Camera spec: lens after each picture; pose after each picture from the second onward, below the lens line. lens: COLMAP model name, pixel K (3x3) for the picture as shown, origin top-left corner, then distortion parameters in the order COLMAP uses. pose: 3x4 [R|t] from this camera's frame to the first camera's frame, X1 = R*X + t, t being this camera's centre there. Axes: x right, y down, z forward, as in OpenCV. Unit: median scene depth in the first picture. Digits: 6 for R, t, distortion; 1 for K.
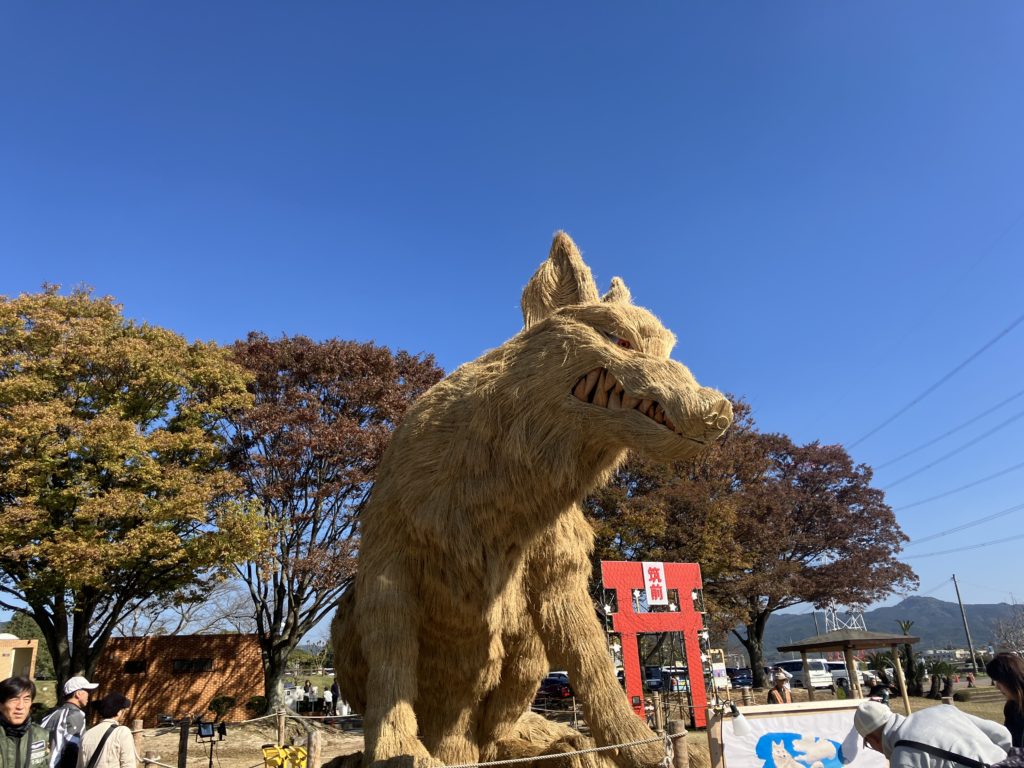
lens RADIAL K [[846.1, 0, 502.0], [0, 846.1, 375.1], [0, 0, 1]] dist [0.029451, -0.034633]
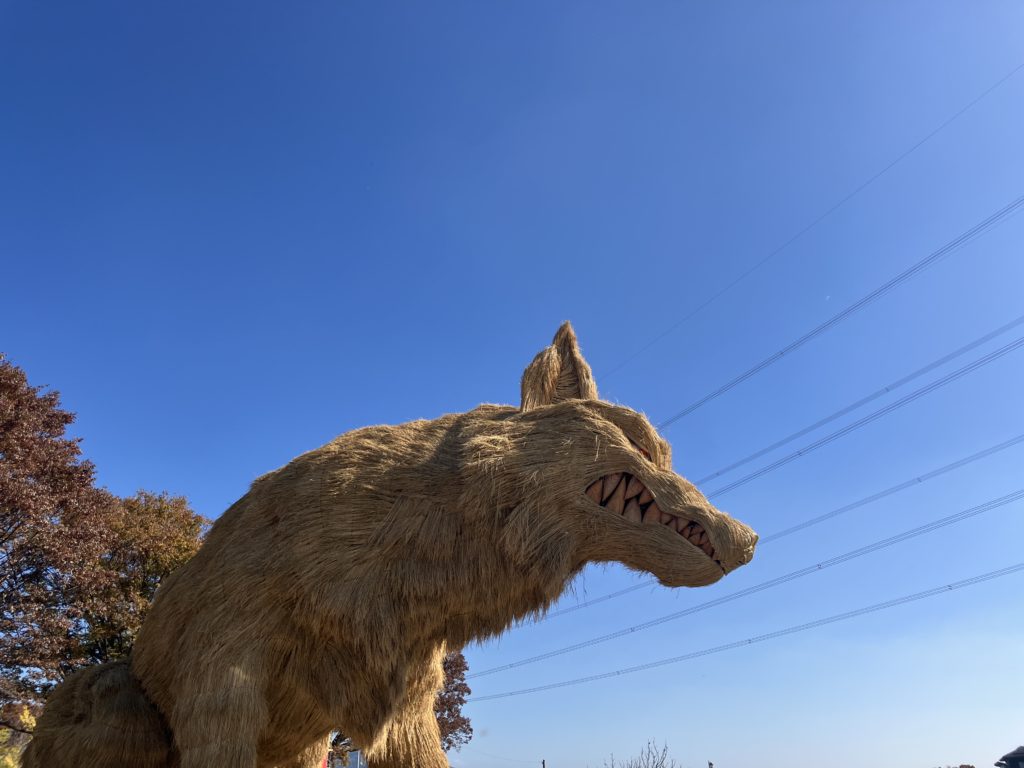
lens RADIAL K [[846.1, 0, 492.6], [0, 846.1, 369.7], [0, 0, 1]] dist [0.029451, -0.034633]
pose [[0.824420, 0.299739, 0.480091, -0.397860], [-0.223726, 0.951753, -0.210030, 0.091130], [-0.519883, 0.065744, 0.851704, 0.212883]]
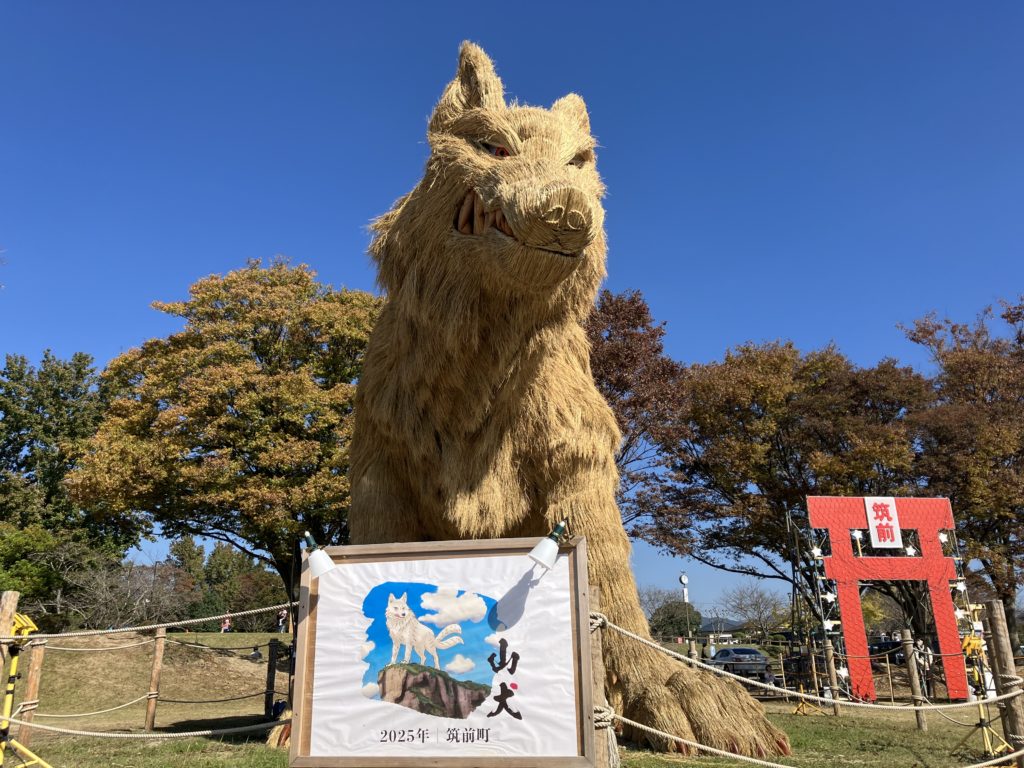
lens RADIAL K [[852.2, 0, 506.0], [0, 852.2, 376.0], [0, 0, 1]] dist [0.048729, -0.026448]
pose [[0.924940, -0.084268, -0.370654, 0.346565], [0.094264, 0.995507, 0.008901, 0.133005], [0.368238, -0.043172, 0.928728, 0.206920]]
